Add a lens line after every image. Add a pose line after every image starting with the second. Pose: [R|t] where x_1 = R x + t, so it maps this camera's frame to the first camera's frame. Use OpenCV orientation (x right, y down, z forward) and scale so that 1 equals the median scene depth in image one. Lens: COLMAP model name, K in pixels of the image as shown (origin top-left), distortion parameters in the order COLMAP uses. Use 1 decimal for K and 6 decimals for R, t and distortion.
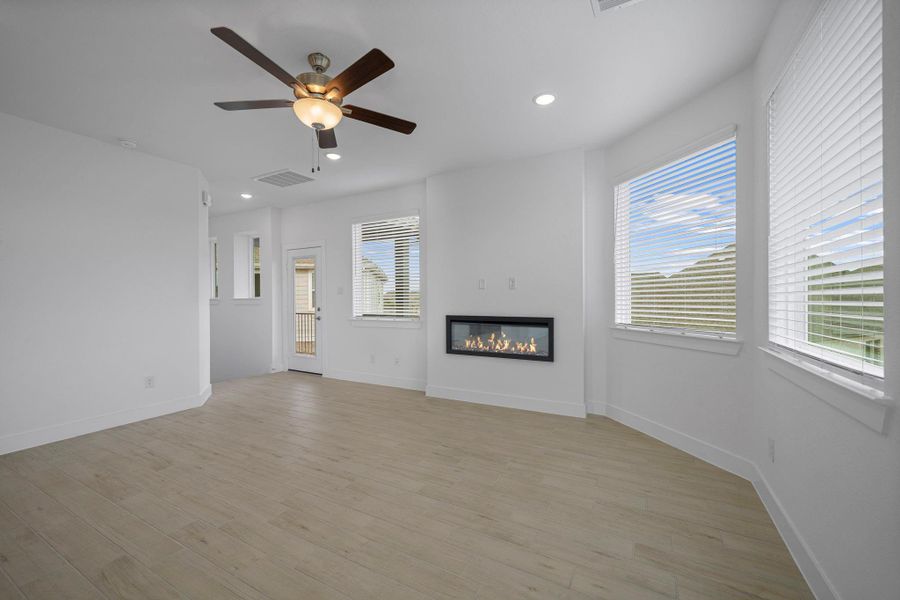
lens RADIAL K [[373.0, 0, 444.0], [0, 373.0, 299.1], [0, 0, 1]] dist [-0.002034, 0.000021]
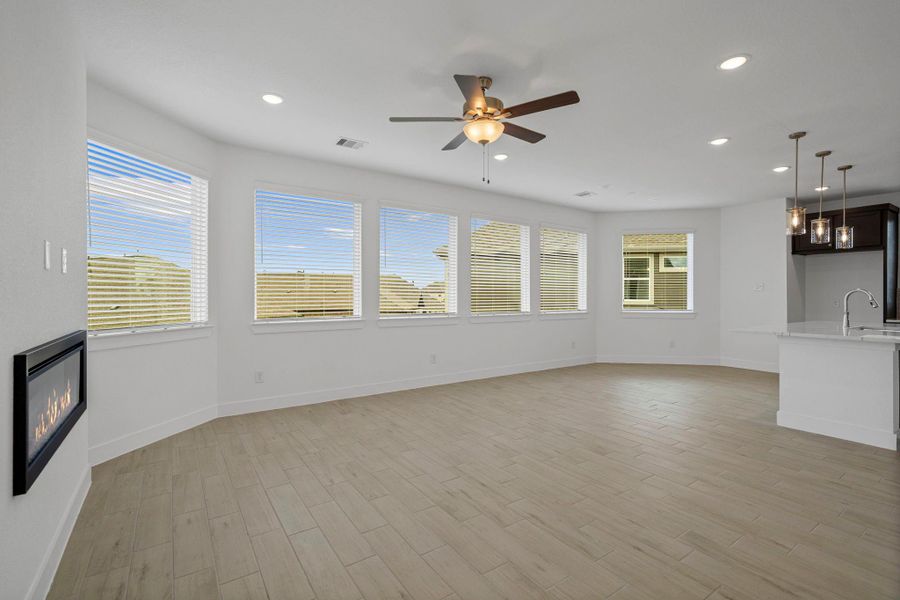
lens RADIAL K [[392.4, 0, 448.1], [0, 392.4, 297.1], [0, 0, 1]] dist [0.000003, 0.000812]
pose [[-0.898479, 0.003072, 0.439007, -0.635681], [0.005692, 0.999973, 0.004650, -0.002675], [-0.438980, 0.006677, -0.898472, 1.773474]]
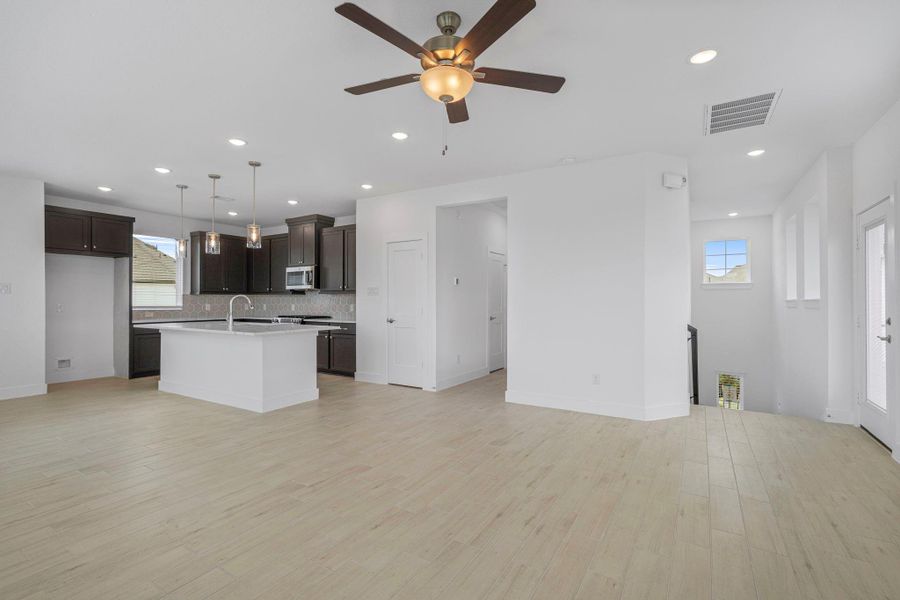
lens RADIAL K [[410.5, 0, 452.4], [0, 410.5, 300.6], [0, 0, 1]] dist [0.002027, -0.000183]
pose [[-0.043279, 0.005564, -0.999048, 0.502731], [-0.004167, 0.999975, 0.005750, -0.001779], [0.999054, 0.004412, -0.043255, 0.878388]]
